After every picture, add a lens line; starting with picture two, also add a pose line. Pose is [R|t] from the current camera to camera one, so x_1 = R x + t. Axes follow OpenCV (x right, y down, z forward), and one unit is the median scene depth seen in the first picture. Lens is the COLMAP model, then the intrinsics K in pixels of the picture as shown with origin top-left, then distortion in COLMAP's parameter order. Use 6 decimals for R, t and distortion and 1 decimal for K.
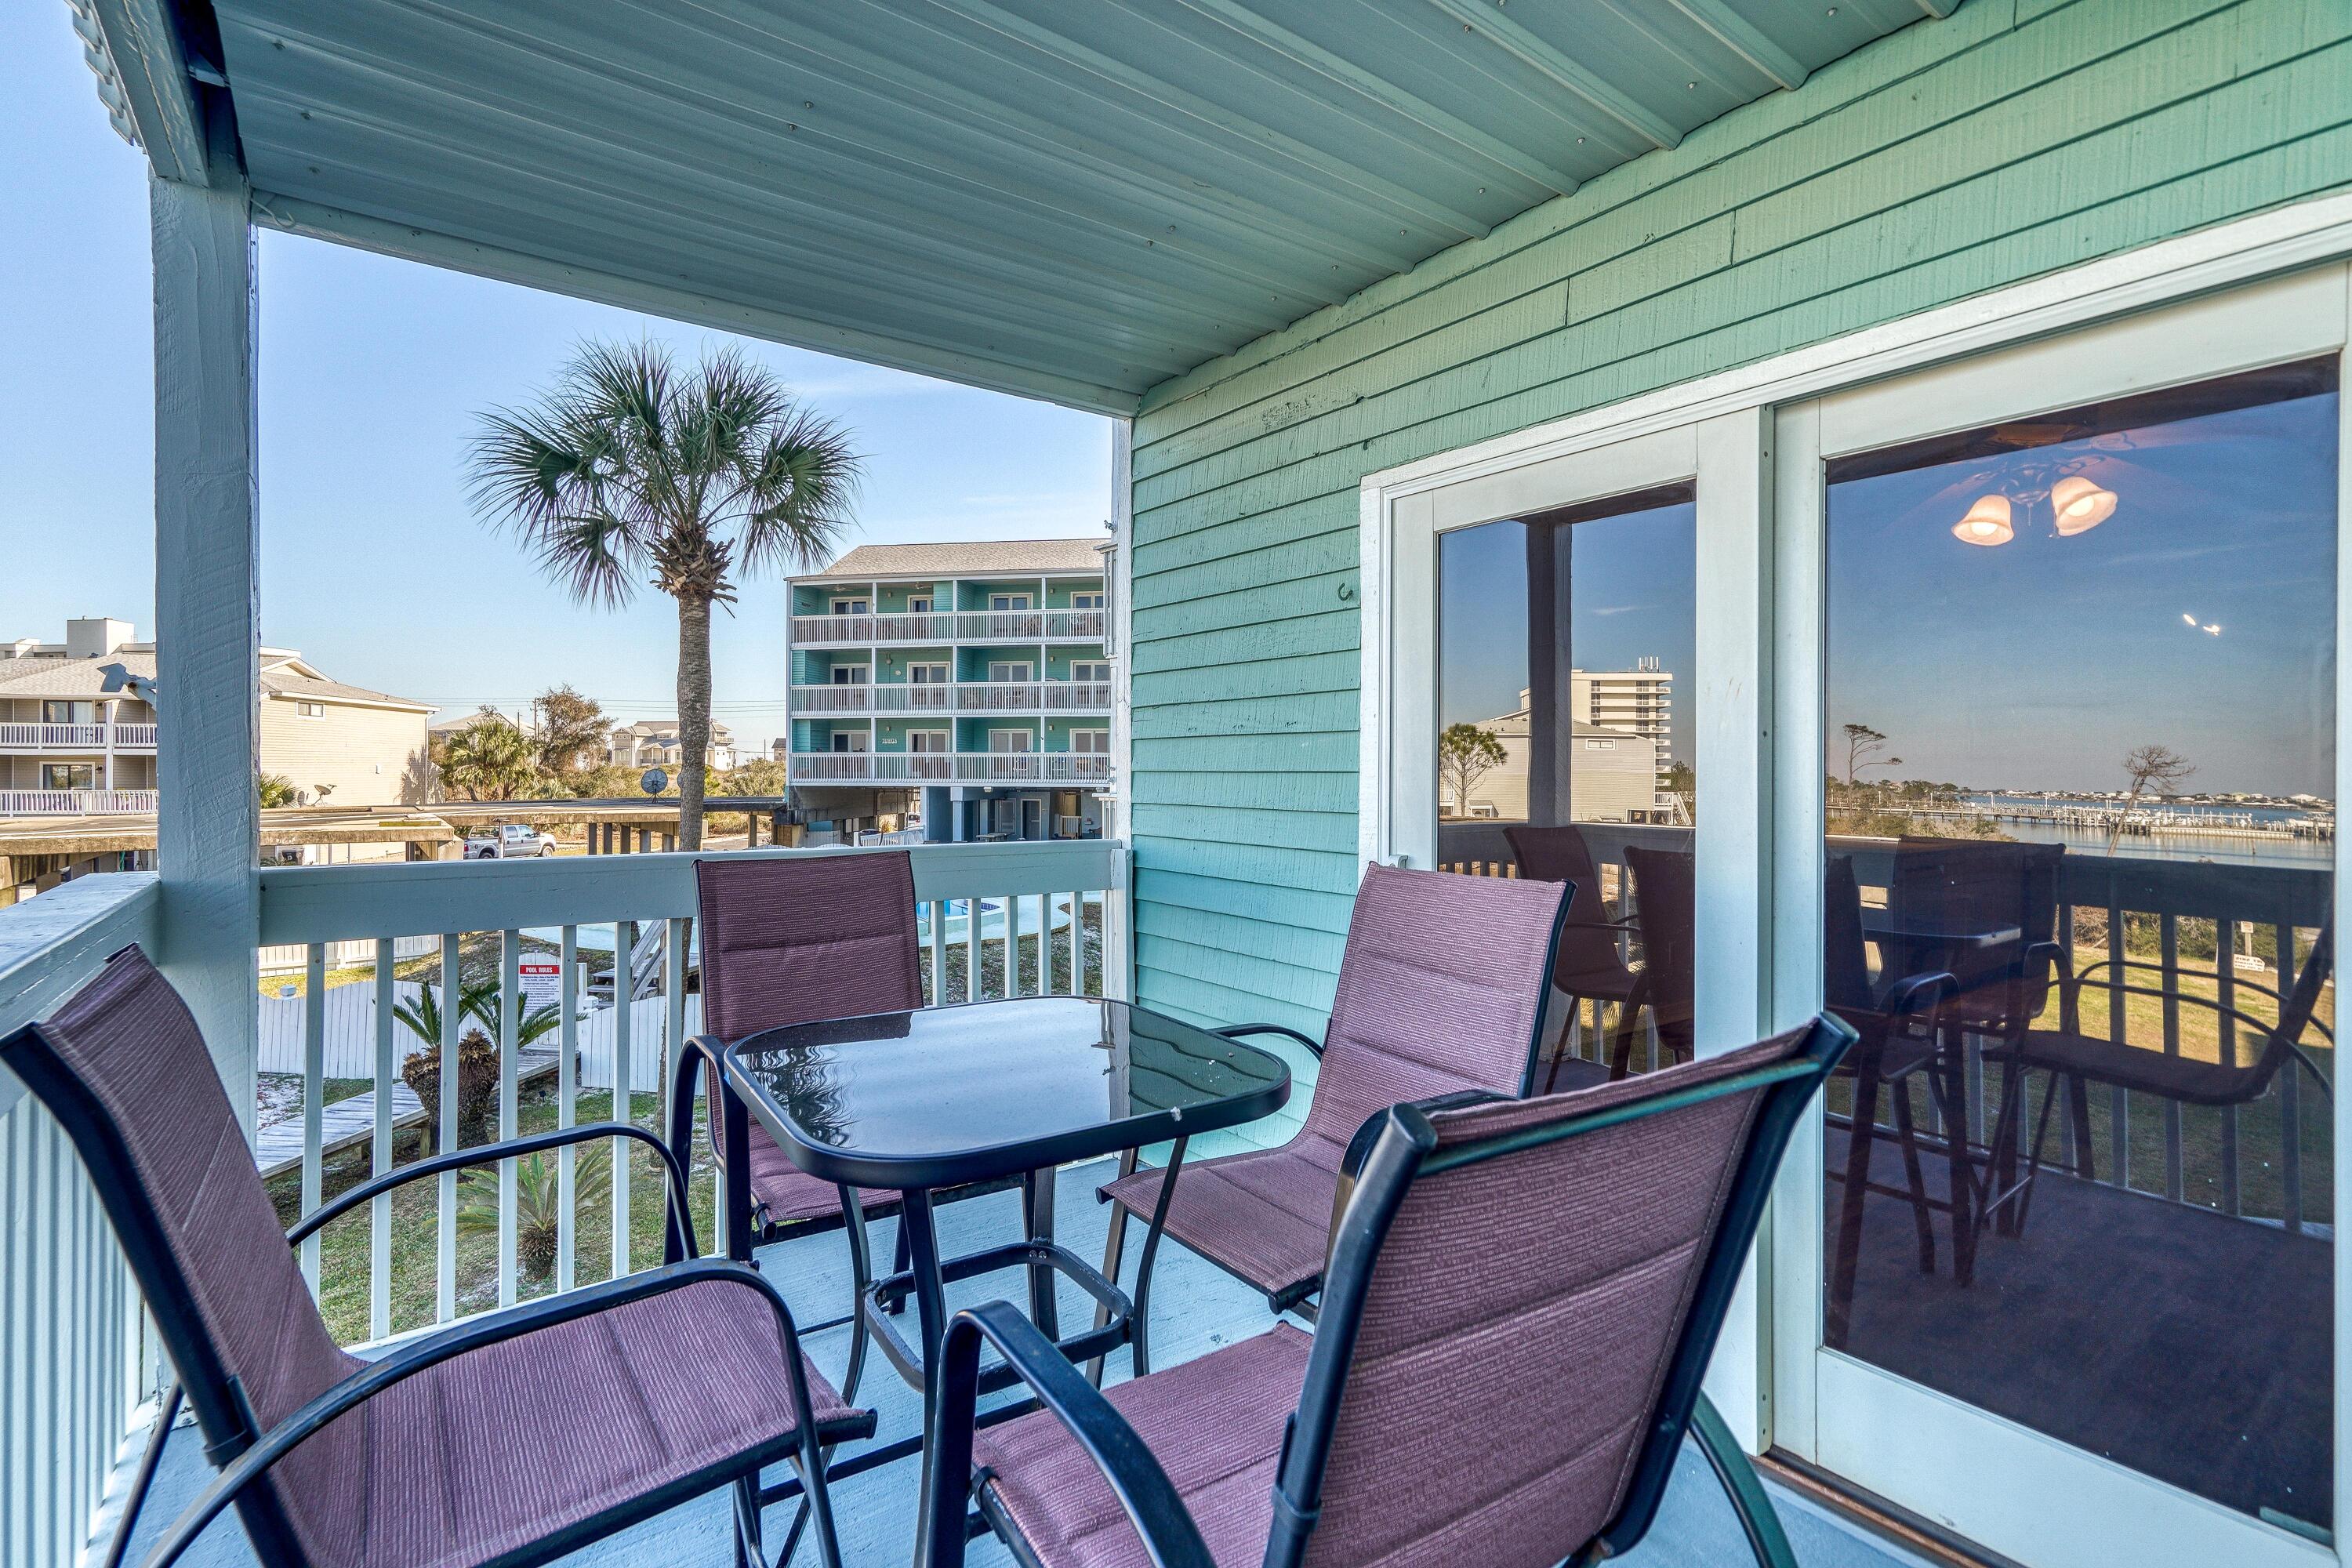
lens RADIAL K [[1094.2, 0, 1159.4], [0, 1094.2, 776.1], [0, 0, 1]] dist [-0.013714, 0.012404]
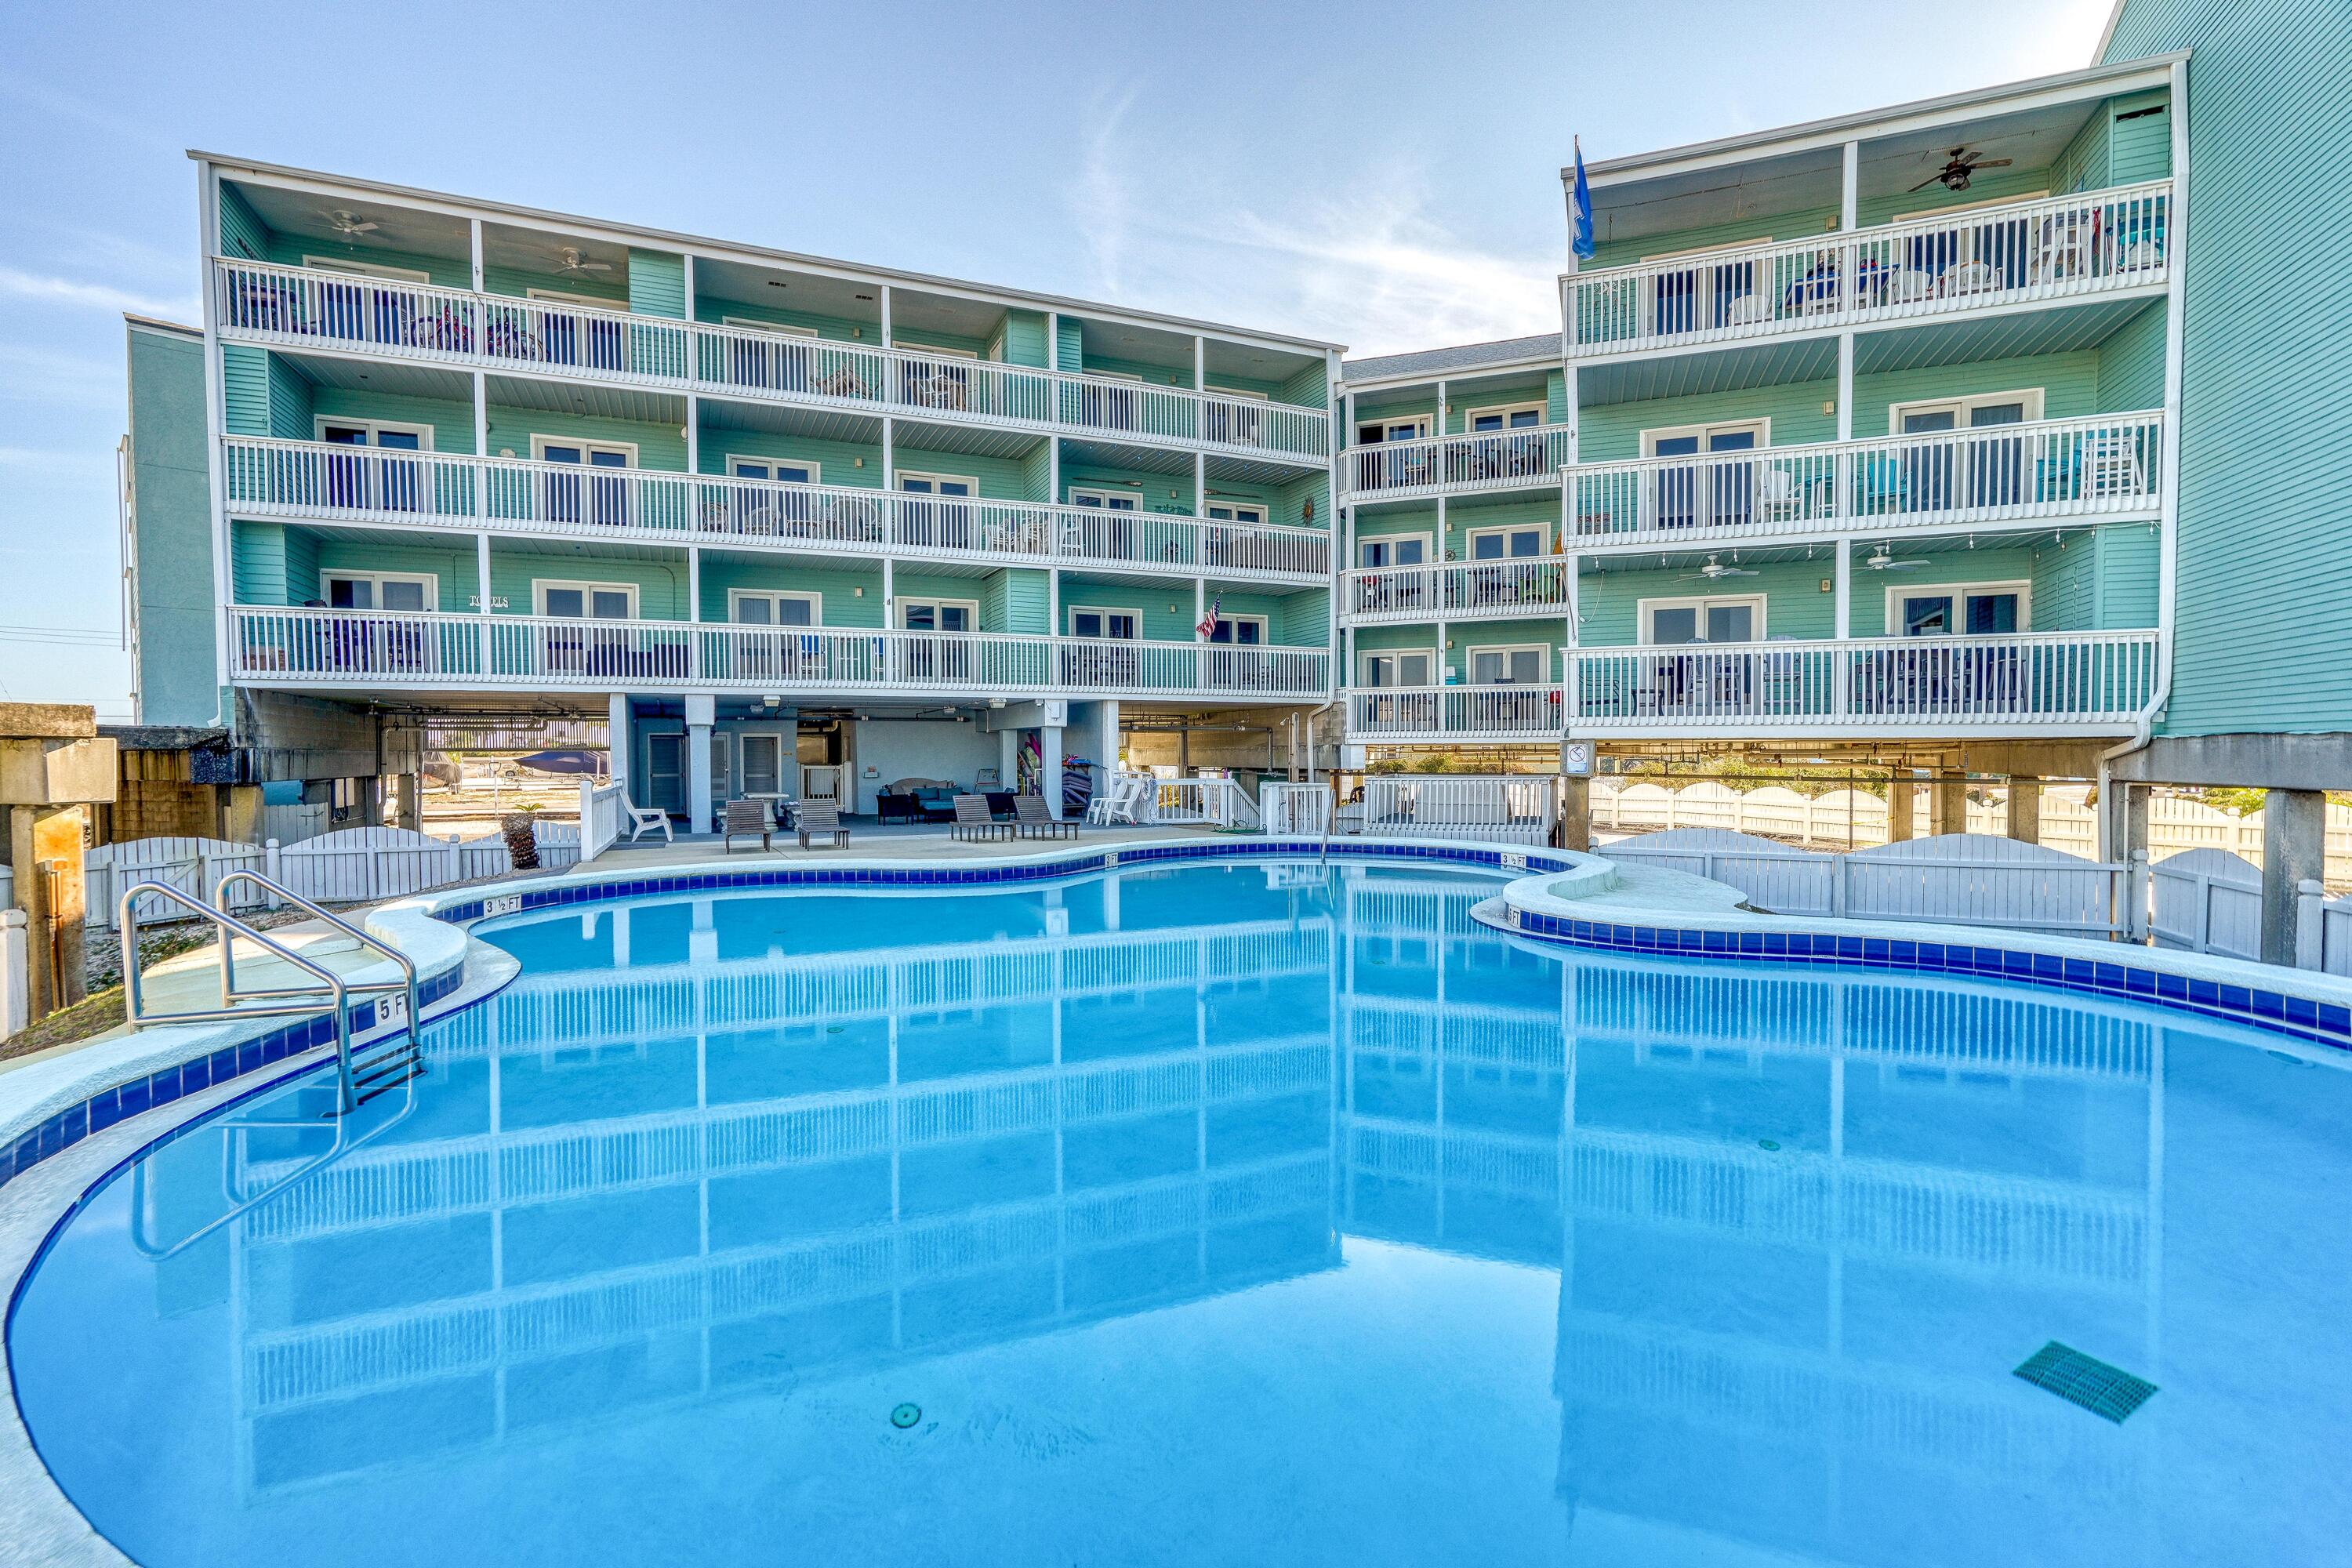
lens RADIAL K [[1117.9, 0, 1176.0], [0, 1117.9, 784.0], [0, 0, 1]] dist [-0.002761, 0.017850]
pose [[0.847458, -0.023192, 0.530356, -0.267053], [0.011618, 0.999616, 0.025148, 0.037918], [-0.530735, -0.015150, 0.847402, 0.478575]]
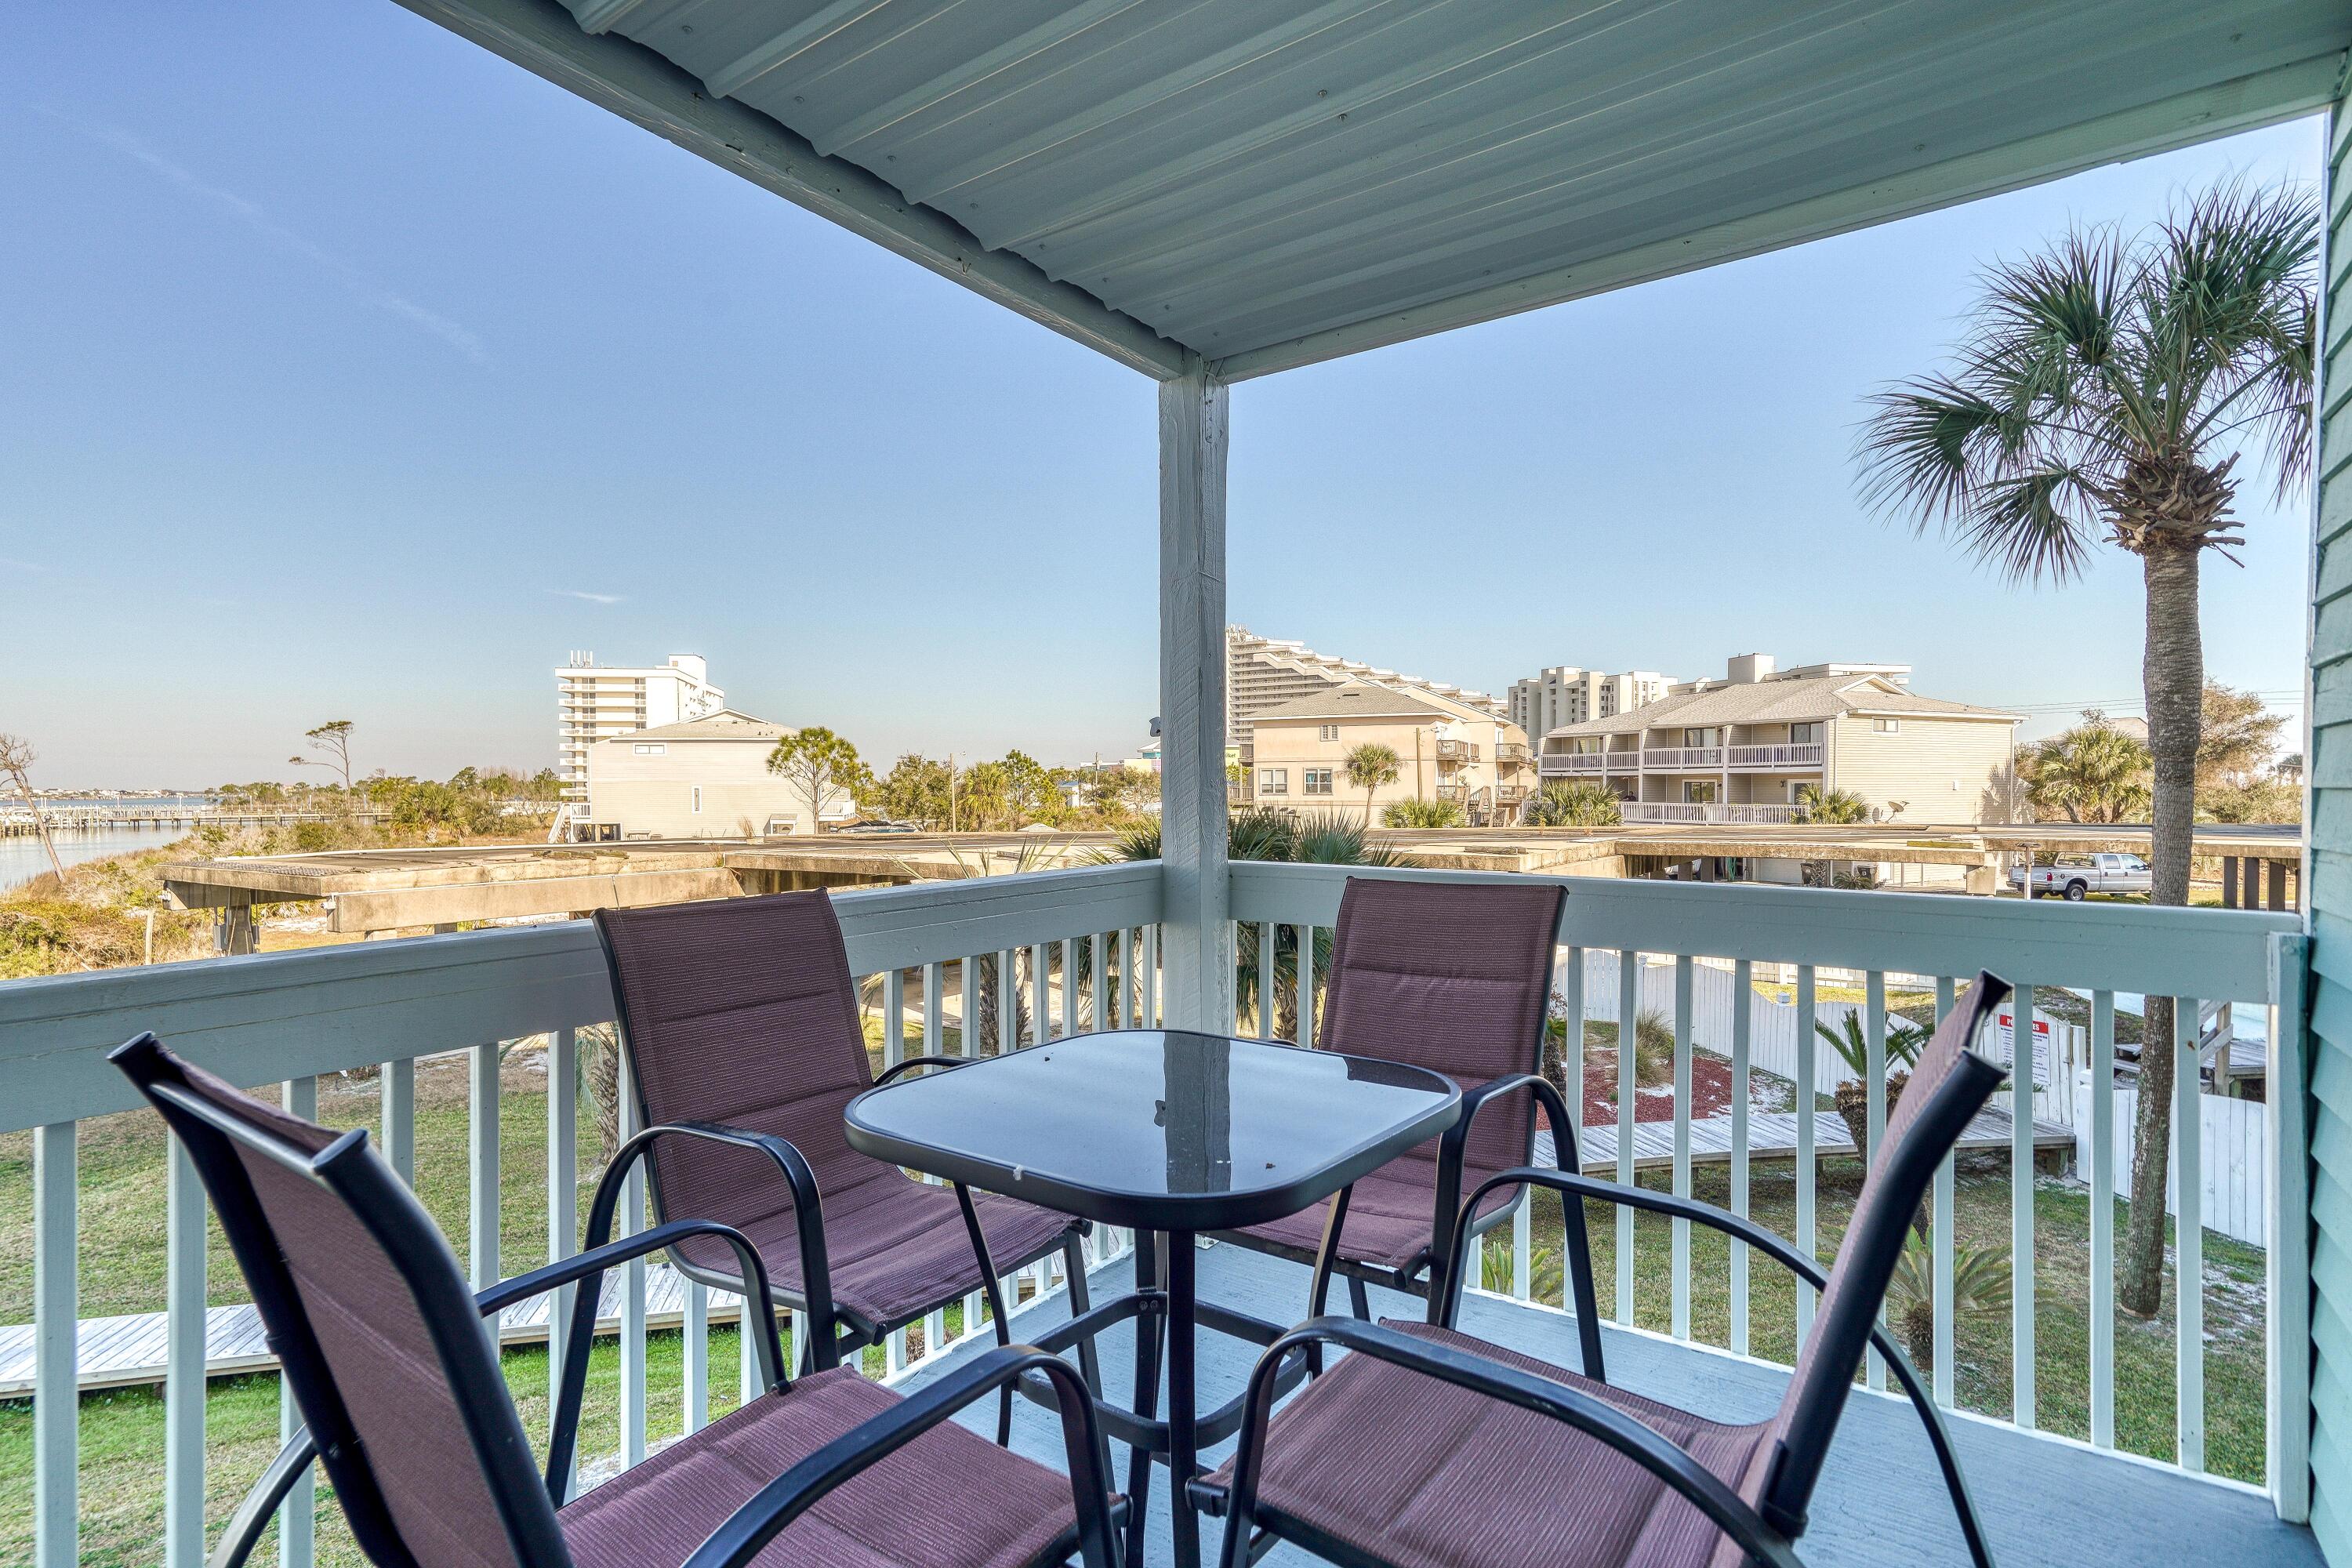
lens RADIAL K [[1163.9, 0, 1116.6], [0, 1163.9, 822.4], [0, 0, 1]] dist [-0.000064, 0.000619]
pose [[0.294910, 0.028537, -0.955099, 0.030158], [-0.004245, 0.999583, 0.028555, -0.000184], [0.955516, -0.004367, 0.294908, 0.025466]]
